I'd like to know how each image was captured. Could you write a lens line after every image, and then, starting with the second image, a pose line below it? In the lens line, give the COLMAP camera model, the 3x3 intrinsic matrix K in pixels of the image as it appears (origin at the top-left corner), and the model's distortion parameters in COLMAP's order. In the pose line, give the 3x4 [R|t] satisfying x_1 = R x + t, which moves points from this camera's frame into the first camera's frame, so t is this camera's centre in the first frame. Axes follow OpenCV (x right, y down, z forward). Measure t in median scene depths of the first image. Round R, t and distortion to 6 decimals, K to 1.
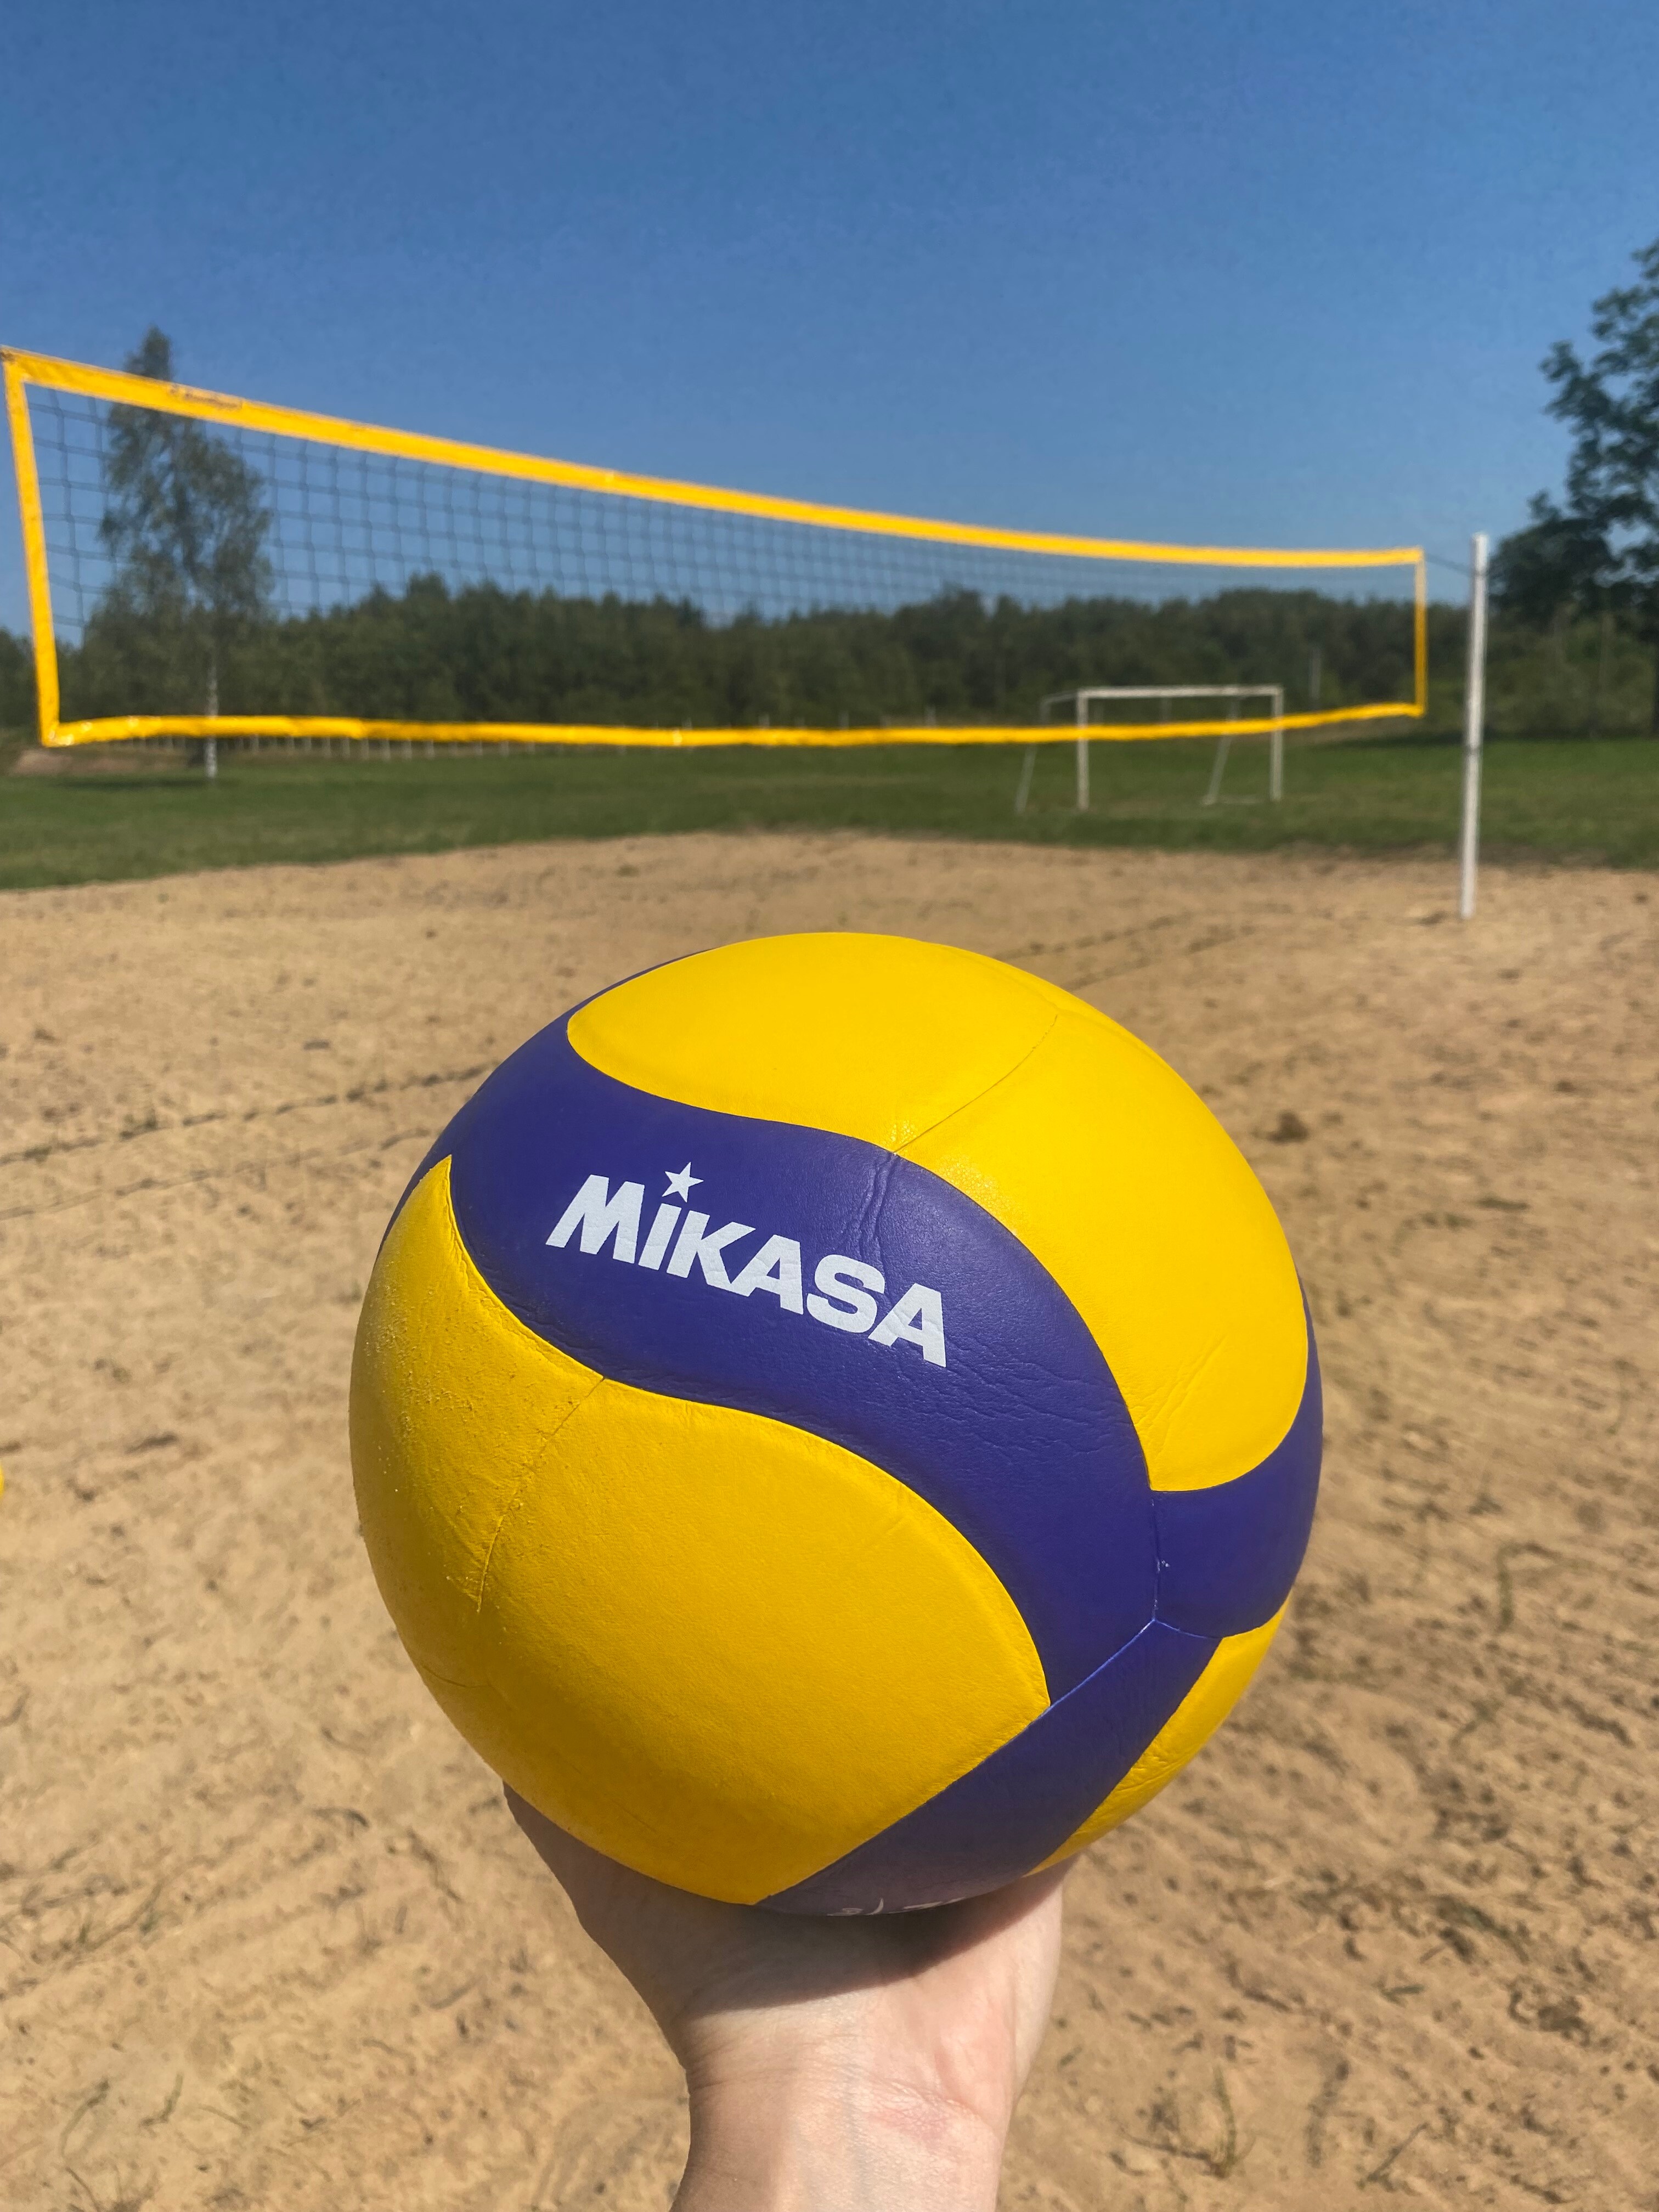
lens RADIAL K [[1742.1, 0, 820.5], [0, 1742.1, 1104.1], [0, 0, 1]] dist [0.015985, -0.004072]
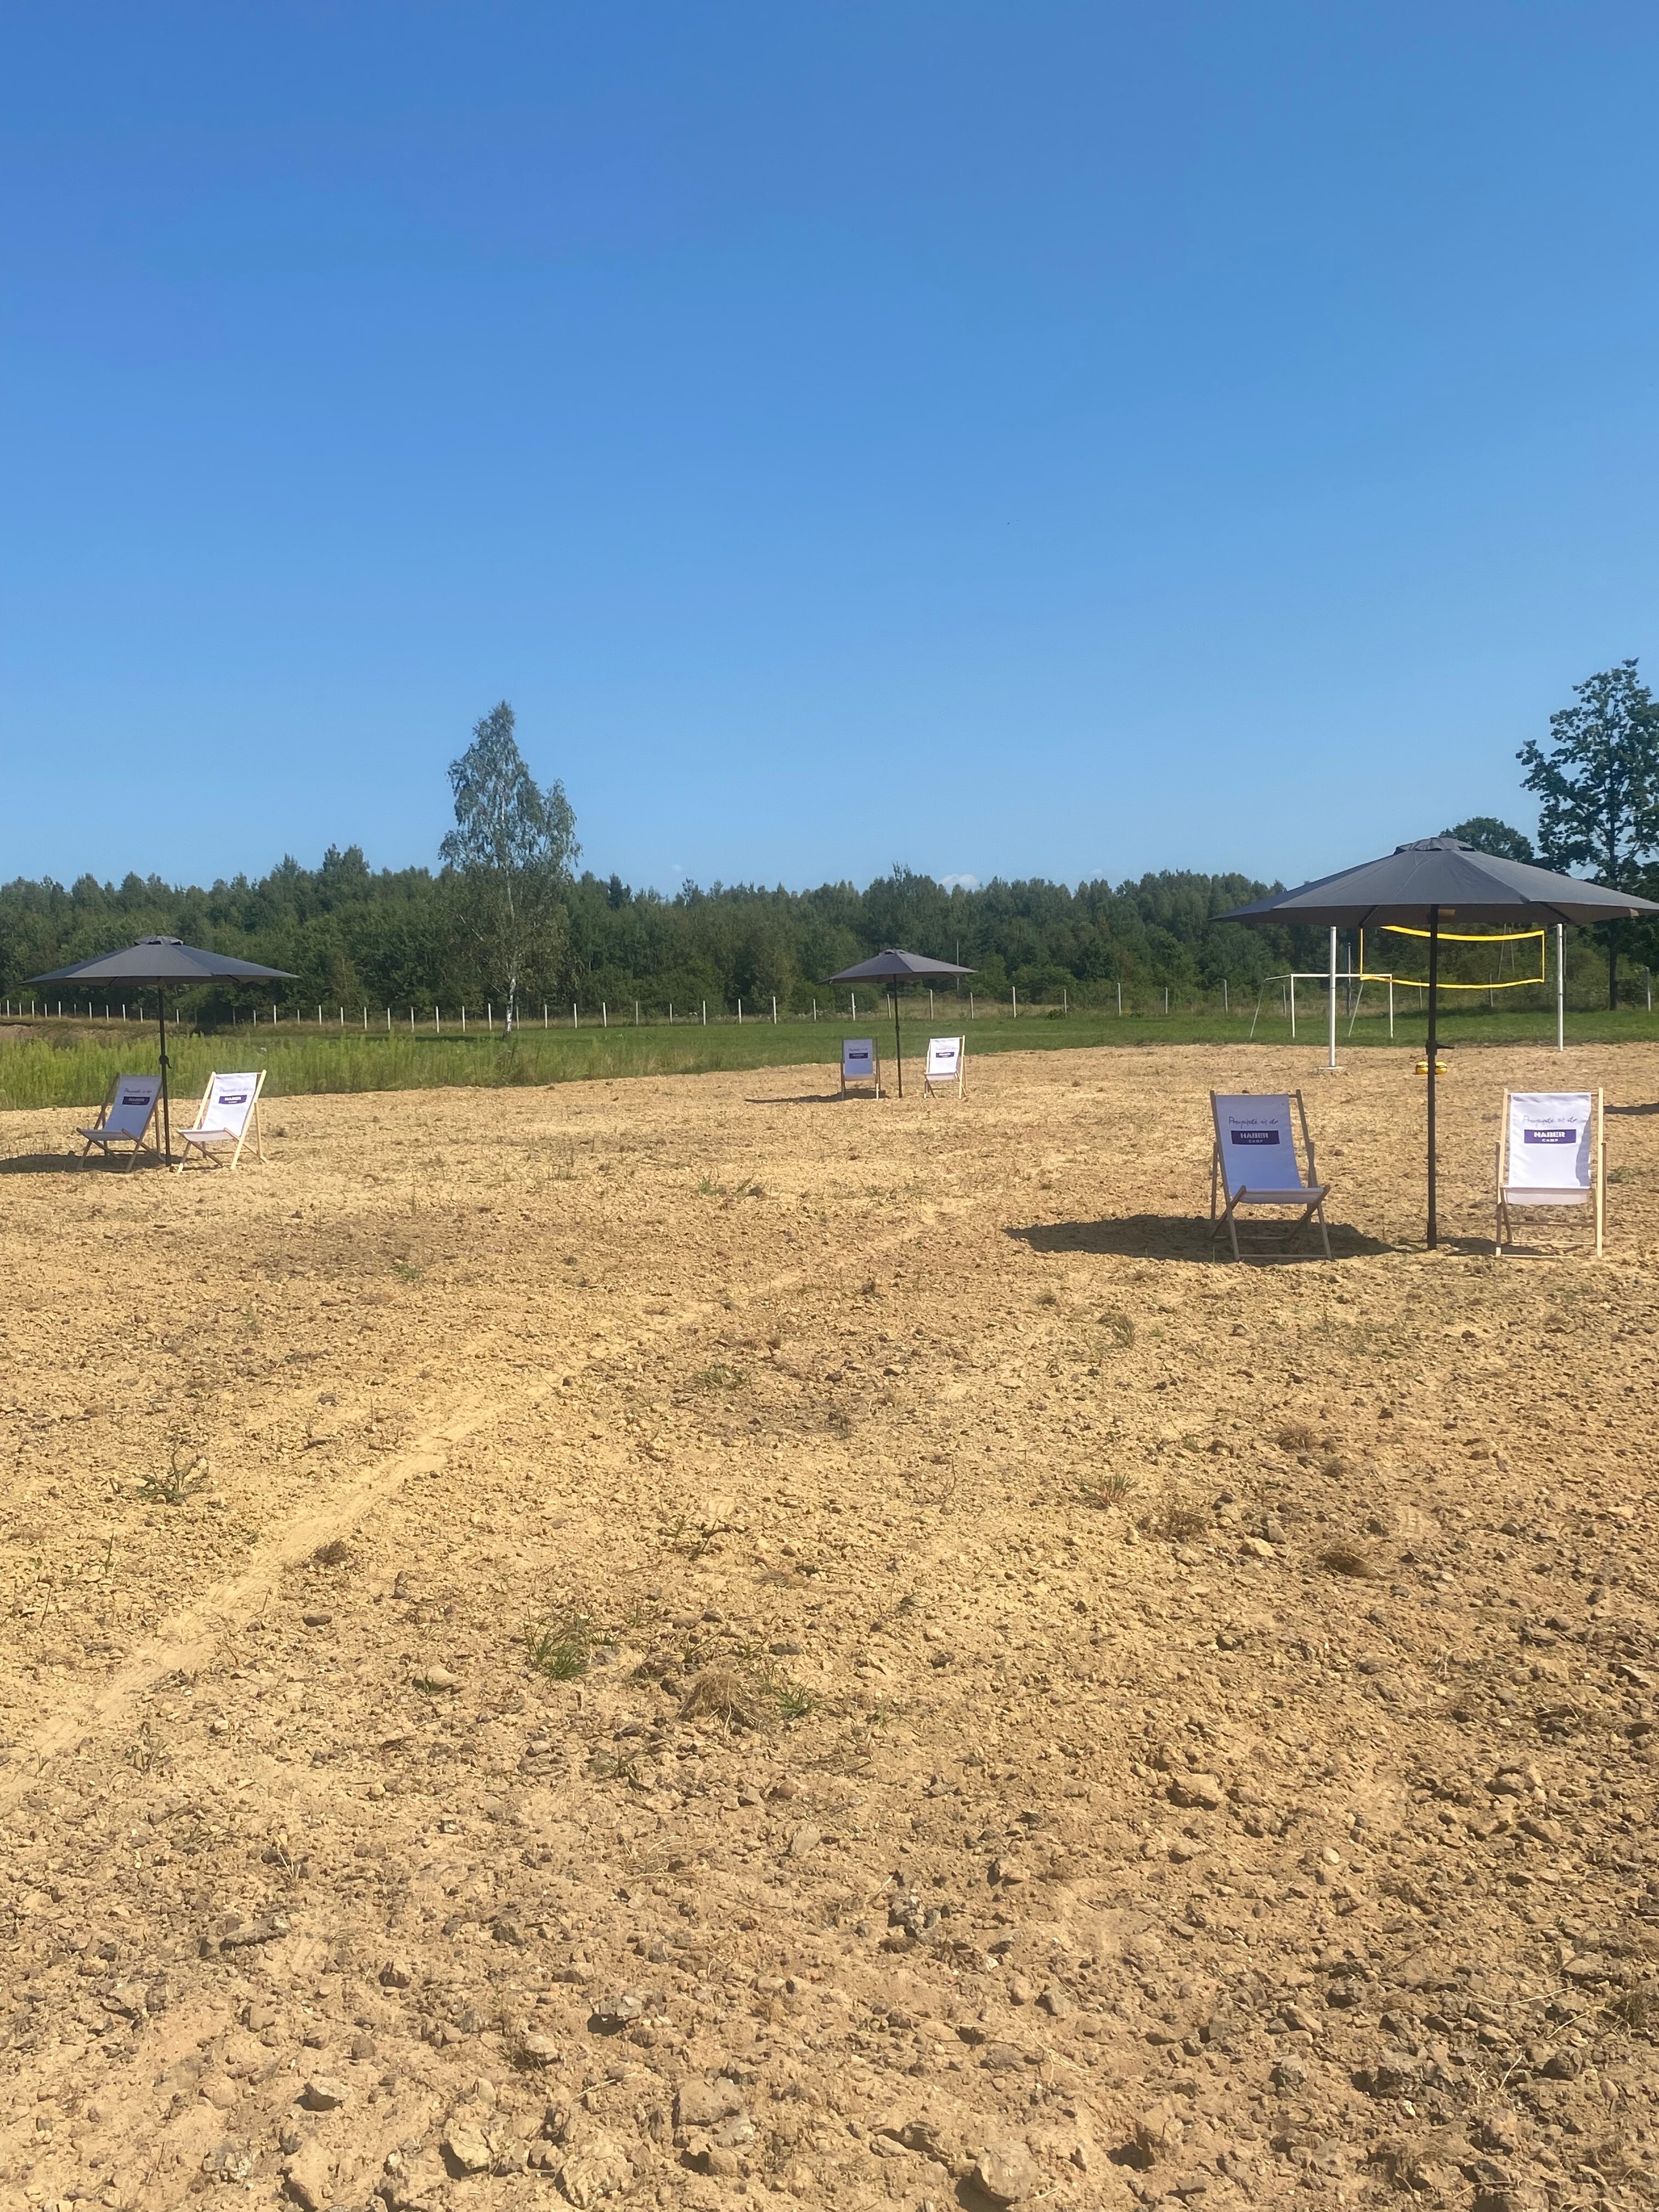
lens RADIAL K [[2058.1, 0, 841.1], [0, 2058.1, 1112.8], [0, 0, 1]] dist [0.051906, 0.000000]
pose [[0.996177, 0.006756, 0.087097, -0.282247], [0.007762, 0.986216, -0.165282, 0.141768], [-0.087013, 0.165326, 0.982393, -0.566027]]
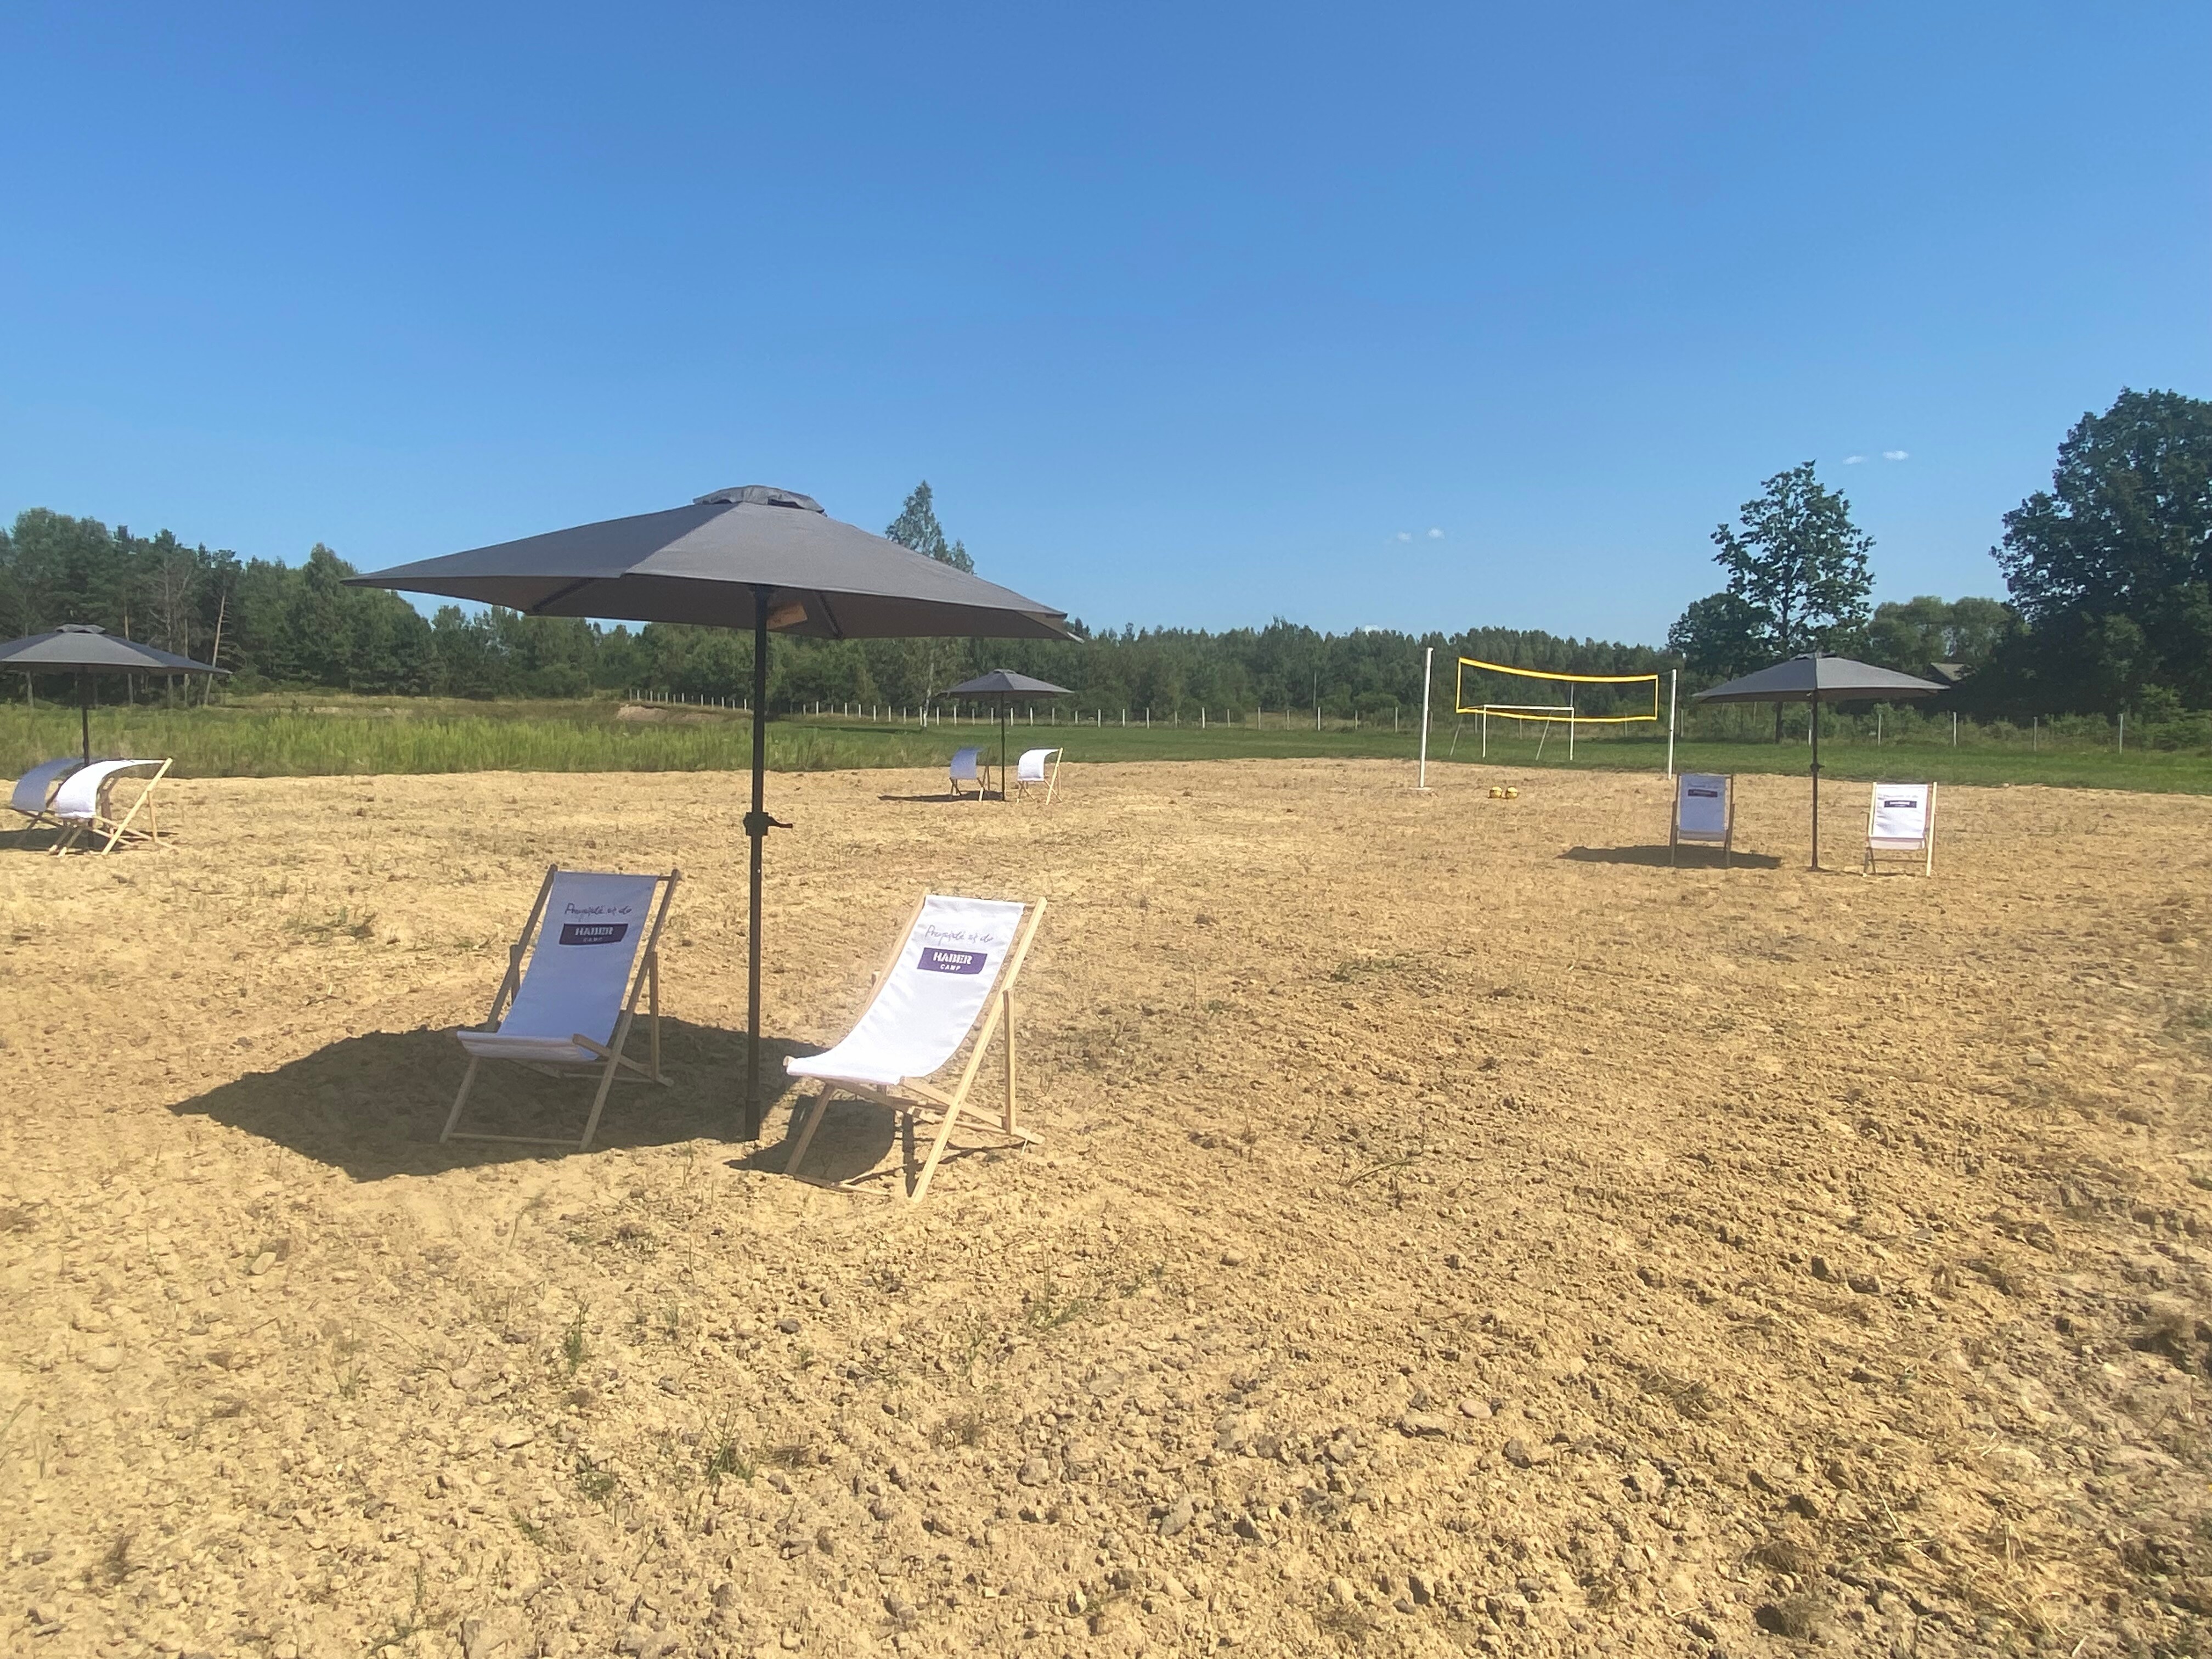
lens RADIAL K [[1416.9, 0, 1094.9], [0, 1416.9, 831.0], [0, 0, 1]] dist [0.021388, -0.037172]
pose [[0.998061, 0.051396, -0.035101, -0.150213], [-0.055609, 0.989681, -0.132057, 0.103131], [0.027952, 0.133752, 0.990620, -0.415588]]
